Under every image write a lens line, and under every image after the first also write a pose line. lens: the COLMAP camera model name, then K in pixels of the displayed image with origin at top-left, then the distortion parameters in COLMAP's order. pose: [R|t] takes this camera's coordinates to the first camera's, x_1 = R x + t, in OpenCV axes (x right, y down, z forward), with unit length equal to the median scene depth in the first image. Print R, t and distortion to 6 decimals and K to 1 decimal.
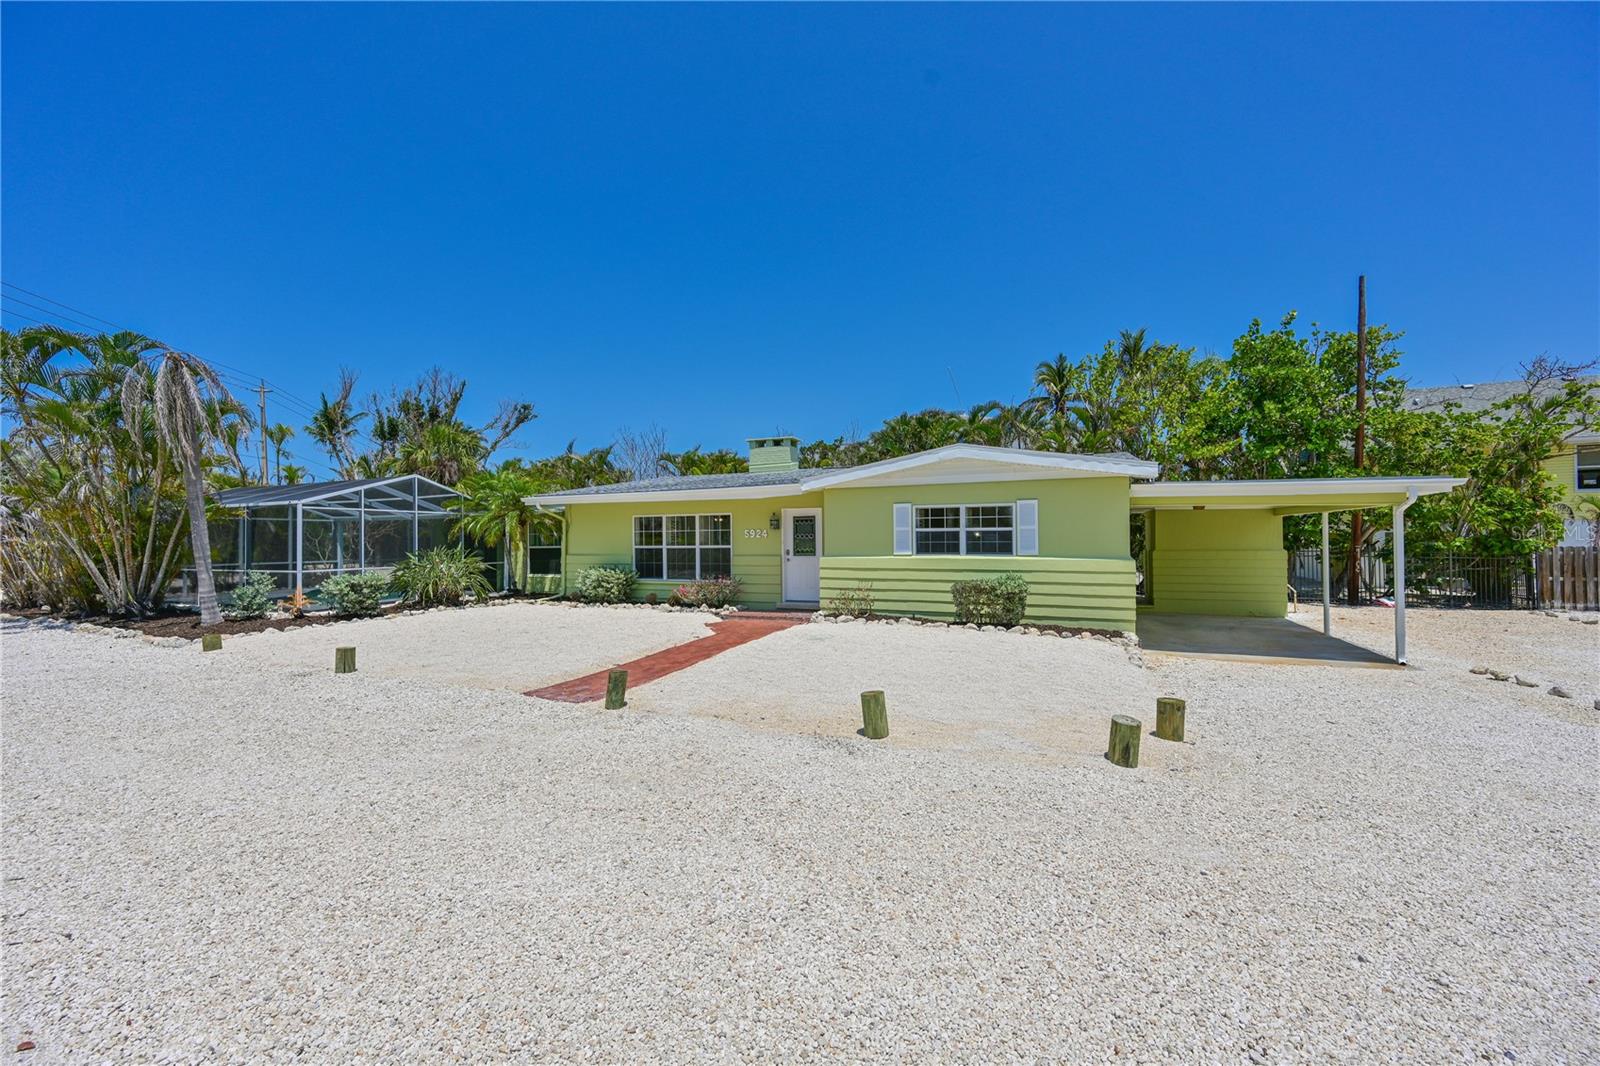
lens RADIAL K [[630.0, 0, 801.0], [0, 630.0, 530.6], [0, 0, 1]] dist [-0.000142, 0.000022]
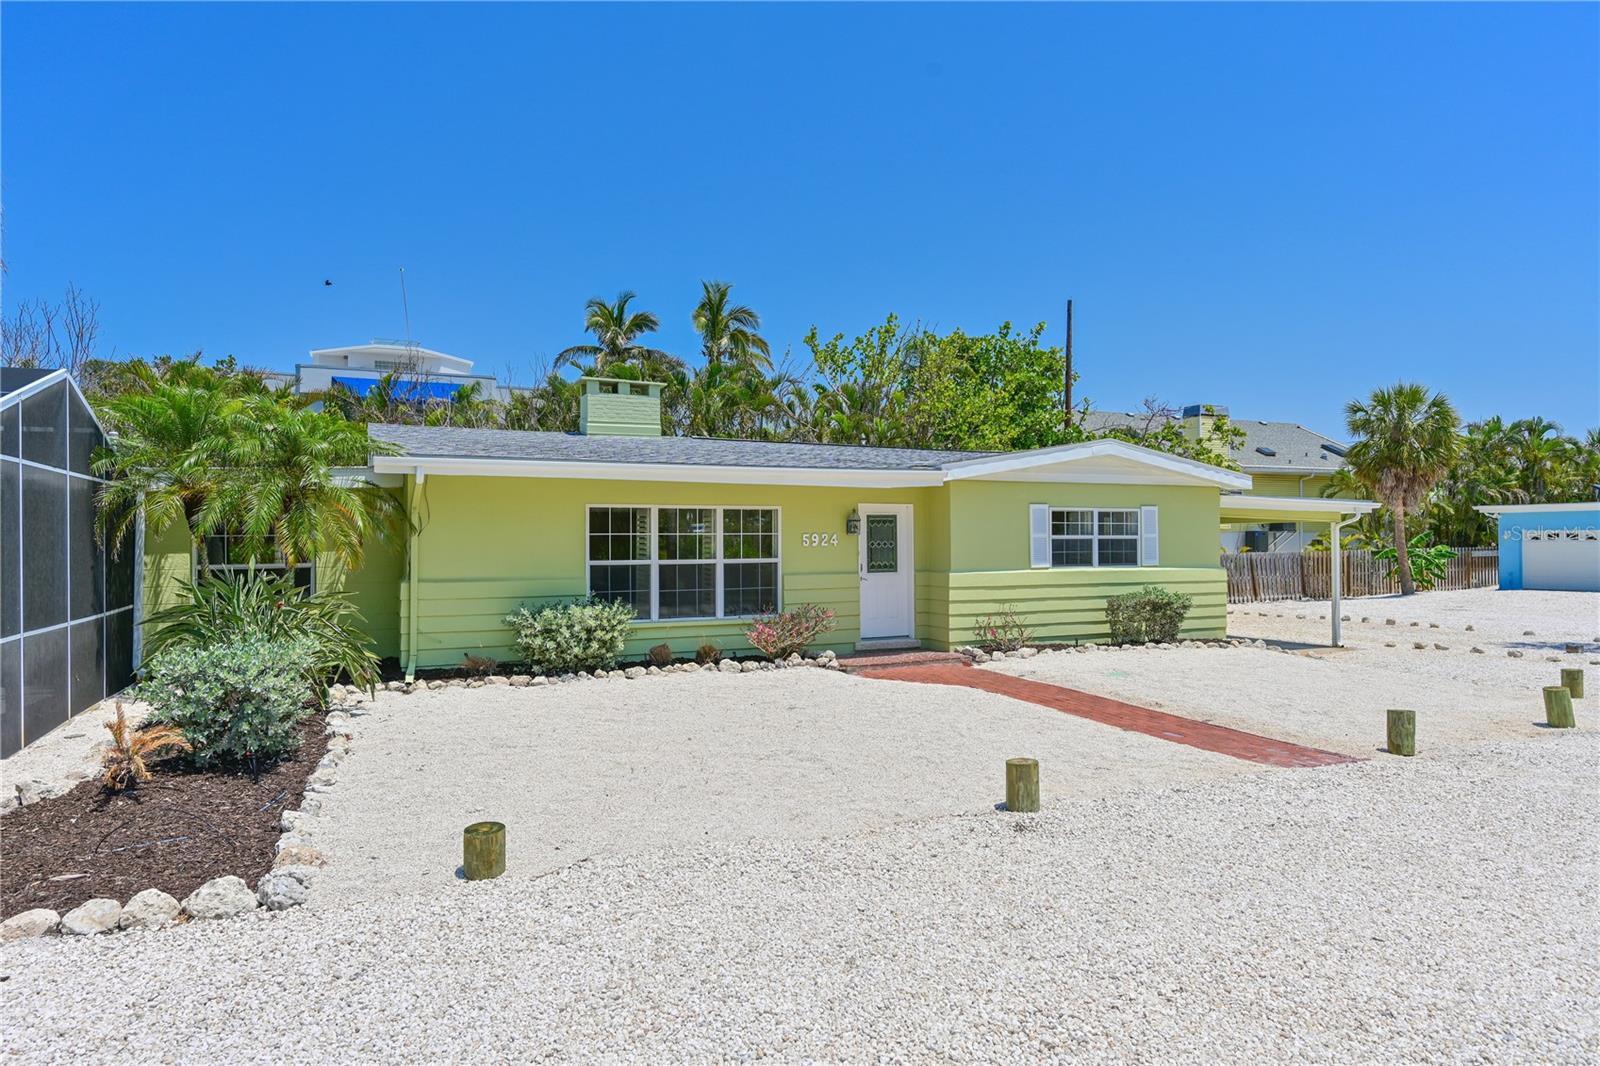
lens RADIAL K [[976.4, 0, 800.0], [0, 976.4, 537.6], [0, 0, 1]] dist [-0.001711, 0.000041]
pose [[0.659092, 0.009997, 0.751996, -0.954710], [-0.008323, 0.999947, -0.005998, 0.009583], [-0.752016, -0.002306, 0.659141, 0.397193]]
